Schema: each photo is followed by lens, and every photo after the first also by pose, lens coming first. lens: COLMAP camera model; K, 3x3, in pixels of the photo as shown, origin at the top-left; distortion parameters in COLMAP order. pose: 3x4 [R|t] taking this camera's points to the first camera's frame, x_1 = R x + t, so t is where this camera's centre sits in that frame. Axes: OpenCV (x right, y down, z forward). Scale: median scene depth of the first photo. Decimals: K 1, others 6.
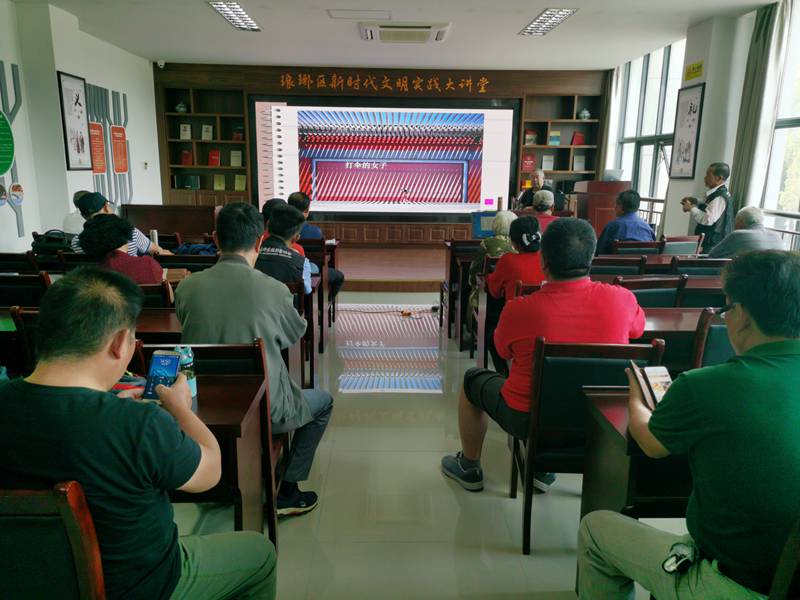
lens RADIAL K [[613.8, 0, 395.7], [0, 613.8, 294.1], [0, 0, 1]] dist [0.060991, -0.048419]
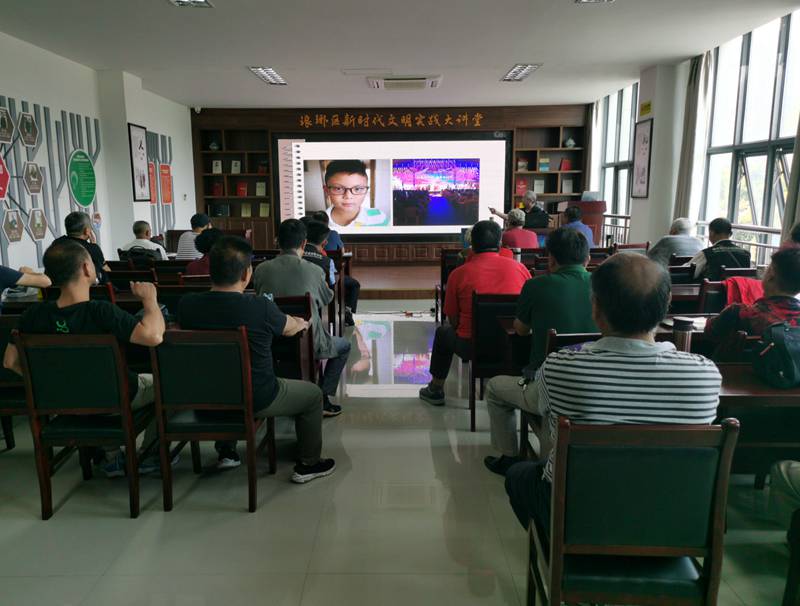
lens RADIAL K [[638.7, 0, 384.6], [0, 638.7, 300.9], [0, 0, 1]] dist [0.058026, -0.023451]
pose [[0.999095, -0.014370, -0.040022, 0.013391], [0.012837, 0.999184, -0.038304, 0.035931], [0.040539, 0.037756, 0.998464, -0.167957]]
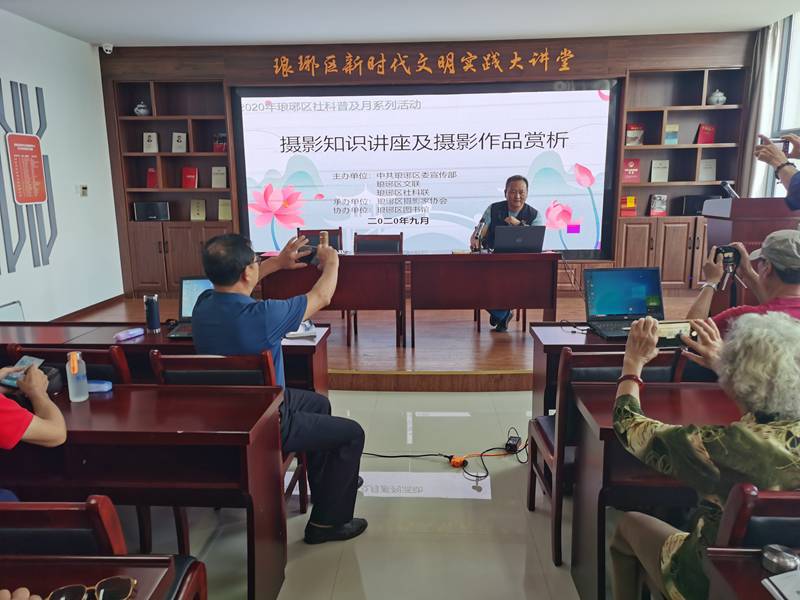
lens RADIAL K [[613.8, 0, 396.4], [0, 613.8, 297.3], [0, 0, 1]] dist [0.060991, -0.048419]
pose [[0.997026, -0.011867, -0.076147, 0.004508], [0.010478, 0.999772, -0.018616, -0.065732], [0.076350, 0.017763, 0.996923, 0.309040]]
